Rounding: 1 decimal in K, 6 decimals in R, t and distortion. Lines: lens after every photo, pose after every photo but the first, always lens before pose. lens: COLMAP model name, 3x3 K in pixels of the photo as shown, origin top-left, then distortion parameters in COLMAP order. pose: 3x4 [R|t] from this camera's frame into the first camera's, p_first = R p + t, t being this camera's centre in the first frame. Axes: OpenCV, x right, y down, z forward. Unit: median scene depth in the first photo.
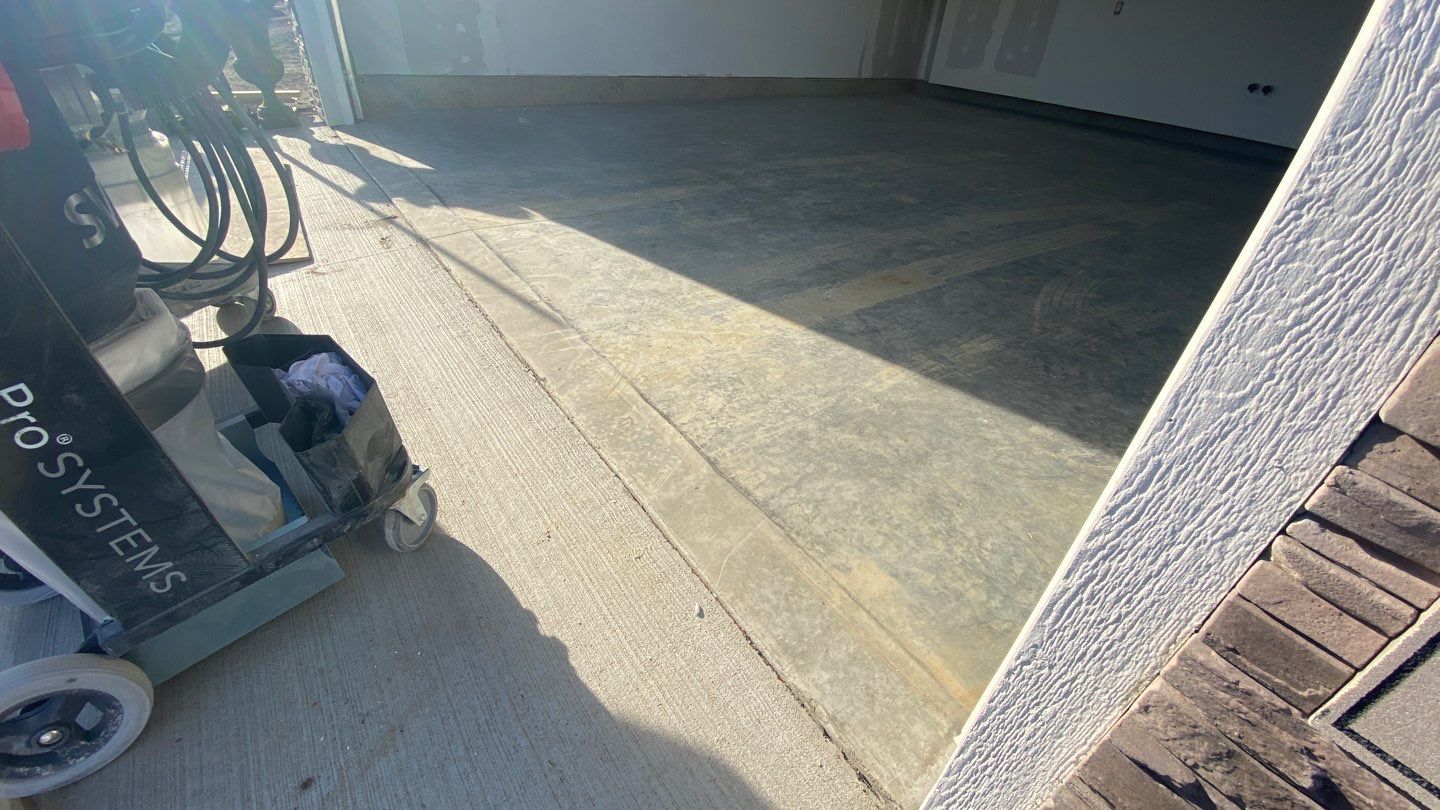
lens RADIAL K [[598.6, 0, 716.7], [0, 598.6, 411.5], [0, 0, 1]] dist [-0.020829, -0.003313]
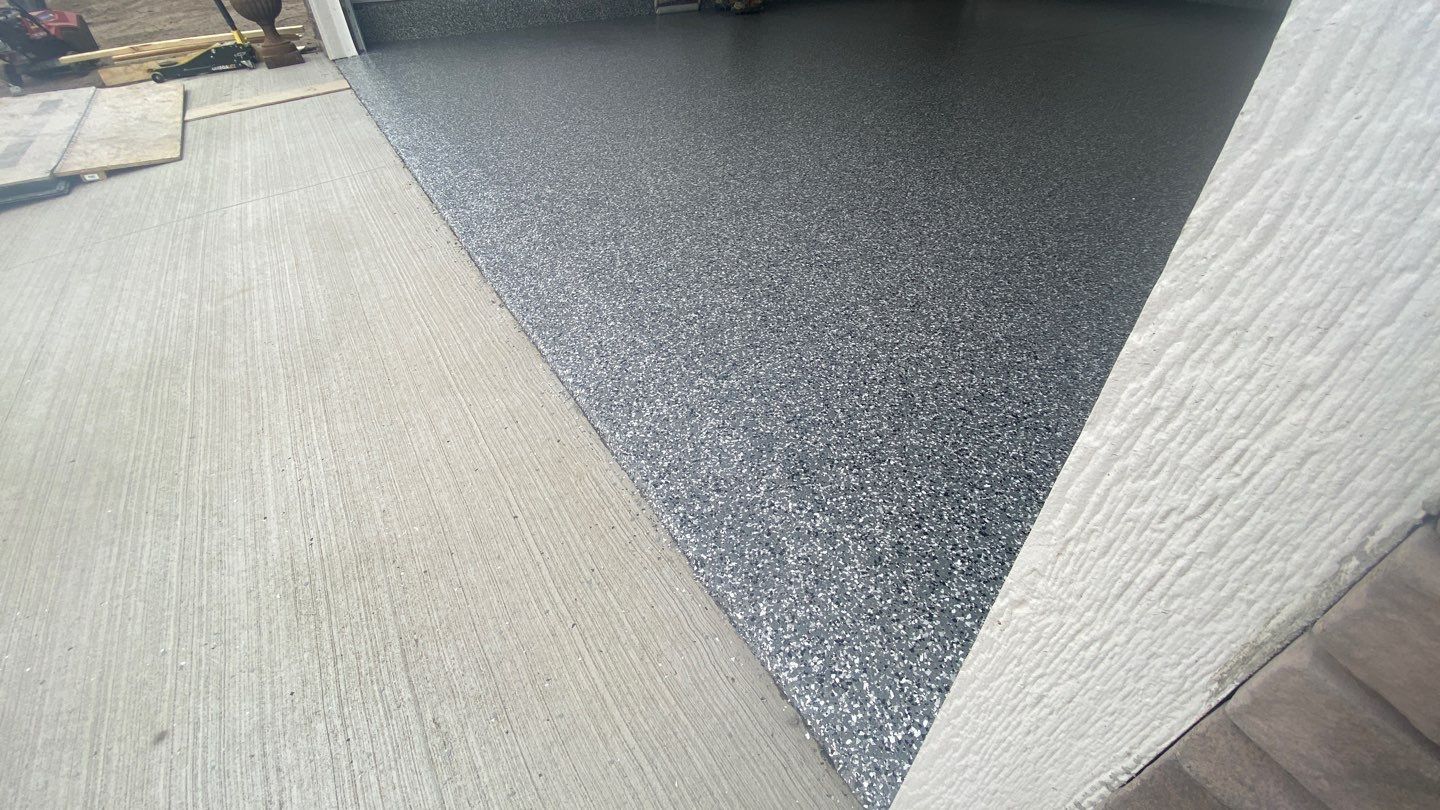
lens RADIAL K [[598.6, 0, 715.6], [0, 598.6, 404.5], [0, 0, 1]] dist [-0.020829, -0.003313]
pose [[0.996487, -0.020105, -0.081303, 0.174728], [0.026037, 0.997022, 0.072584, 0.116893], [0.079601, -0.074446, 0.994043, 0.269372]]
